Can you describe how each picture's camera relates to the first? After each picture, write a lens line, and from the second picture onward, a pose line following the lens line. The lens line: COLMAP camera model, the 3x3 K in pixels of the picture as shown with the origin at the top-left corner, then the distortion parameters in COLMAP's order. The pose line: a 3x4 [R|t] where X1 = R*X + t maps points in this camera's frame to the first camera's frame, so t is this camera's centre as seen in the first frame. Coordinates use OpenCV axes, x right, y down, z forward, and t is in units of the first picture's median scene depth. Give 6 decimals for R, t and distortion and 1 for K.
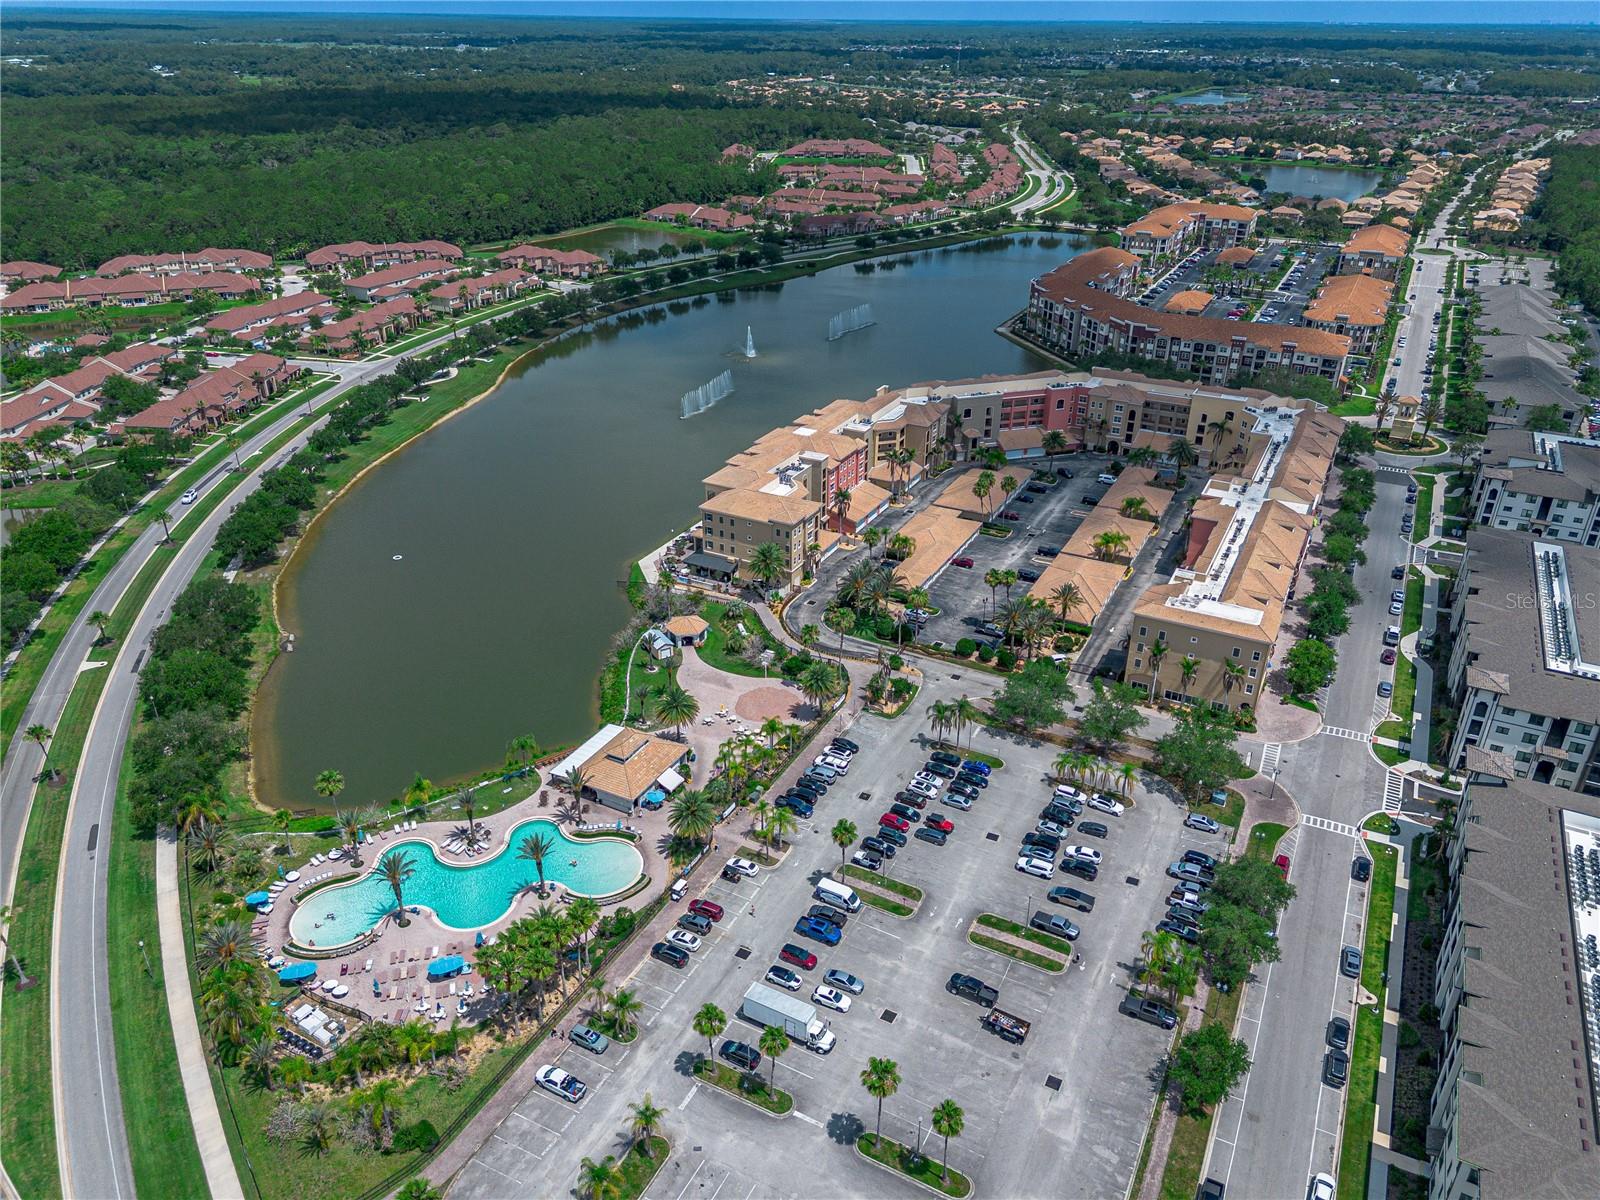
lens RADIAL K [[1131.6, 0, 800.9], [0, 1131.6, 589.9], [0, 0, 1]] dist [0.074942, -0.073482]
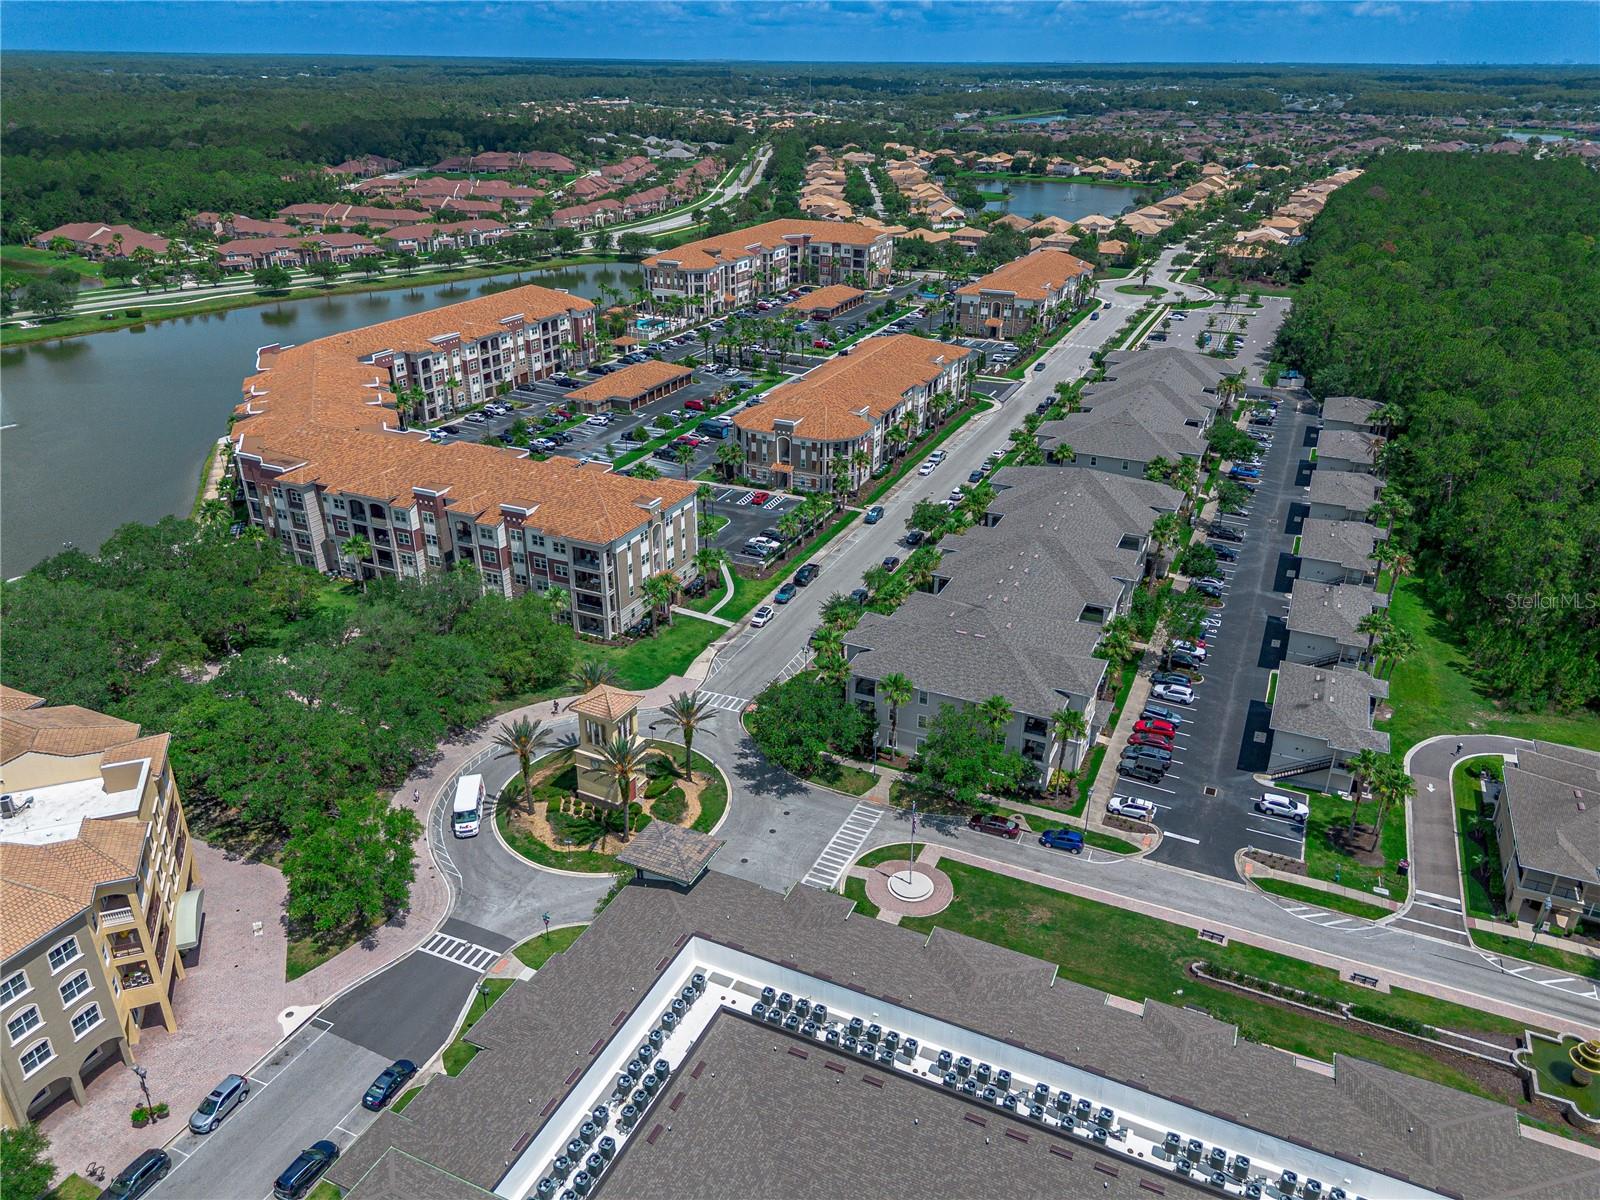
lens RADIAL K [[1131.6, 0, 800.9], [0, 1131.6, 589.9], [0, 0, 1]] dist [0.074942, -0.073482]
pose [[0.998574, -0.023606, 0.047887, 0.325419], [0.025064, 0.999233, -0.030073, -0.106728], [-0.047140, 0.031230, 0.998400, 0.359737]]
